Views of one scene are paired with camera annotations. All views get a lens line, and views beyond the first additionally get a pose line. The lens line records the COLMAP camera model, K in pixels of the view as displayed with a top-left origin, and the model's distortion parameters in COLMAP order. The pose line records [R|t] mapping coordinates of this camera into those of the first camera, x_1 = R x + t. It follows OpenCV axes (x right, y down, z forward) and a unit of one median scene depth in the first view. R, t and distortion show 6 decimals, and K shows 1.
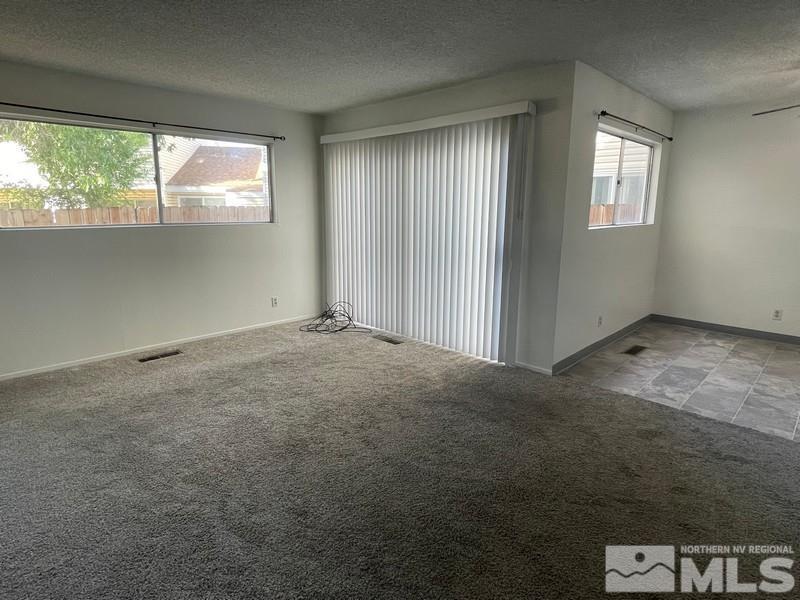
lens RADIAL K [[453.7, 0, 400.0], [0, 453.7, 298.2], [0, 0, 1]] dist [0.007665, -0.012861]
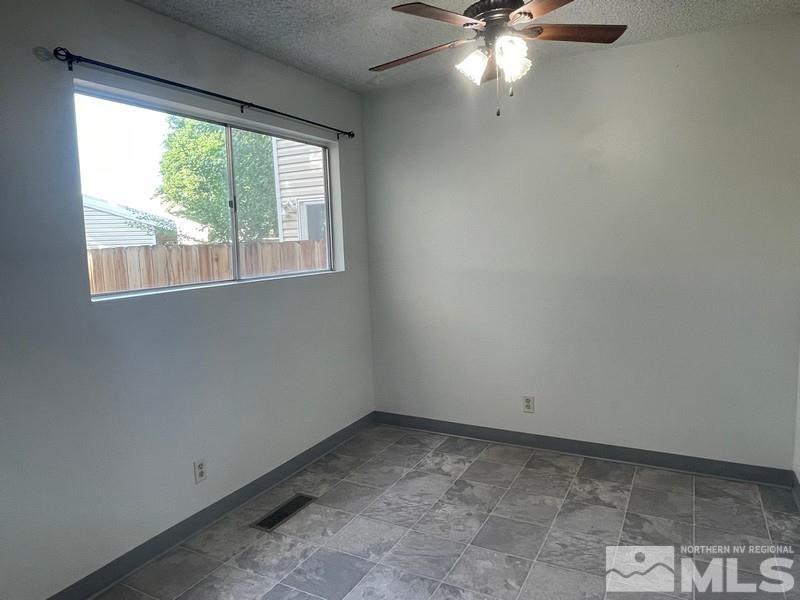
lens RADIAL K [[533.5, 0, 396.7], [0, 533.5, 294.3], [0, 0, 1]] dist [-0.021487, -0.000458]
pose [[0.960527, -0.069538, 0.269357, 0.543020], [0.097695, 0.990902, -0.092566, -0.073519], [-0.260469, 0.115227, 0.958581, 0.376548]]
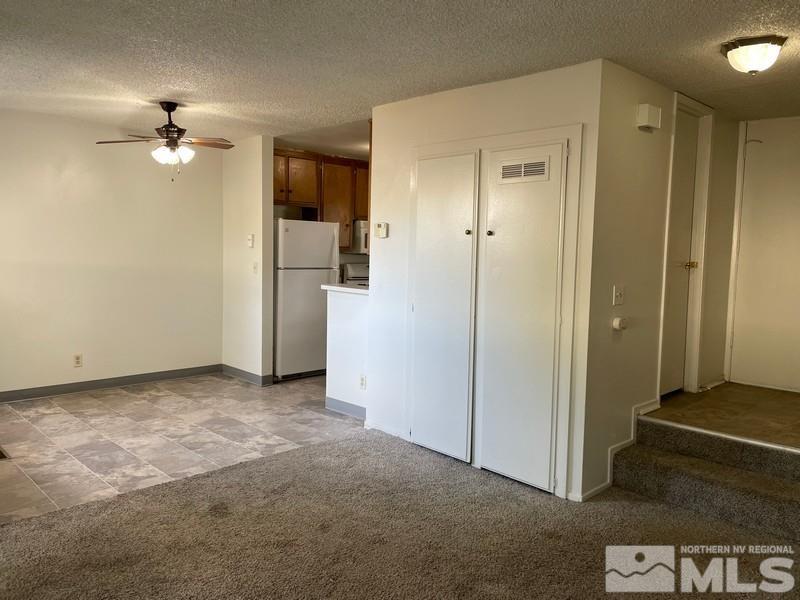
lens RADIAL K [[607.6, 0, 398.2], [0, 607.6, 293.1], [0, 0, 1]] dist [0.102497, -0.138645]
pose [[0.014155, -0.081066, 0.996608, -0.375844], [0.178530, 0.980897, 0.077252, -0.083485], [-0.983833, 0.176831, 0.028357, 0.395368]]
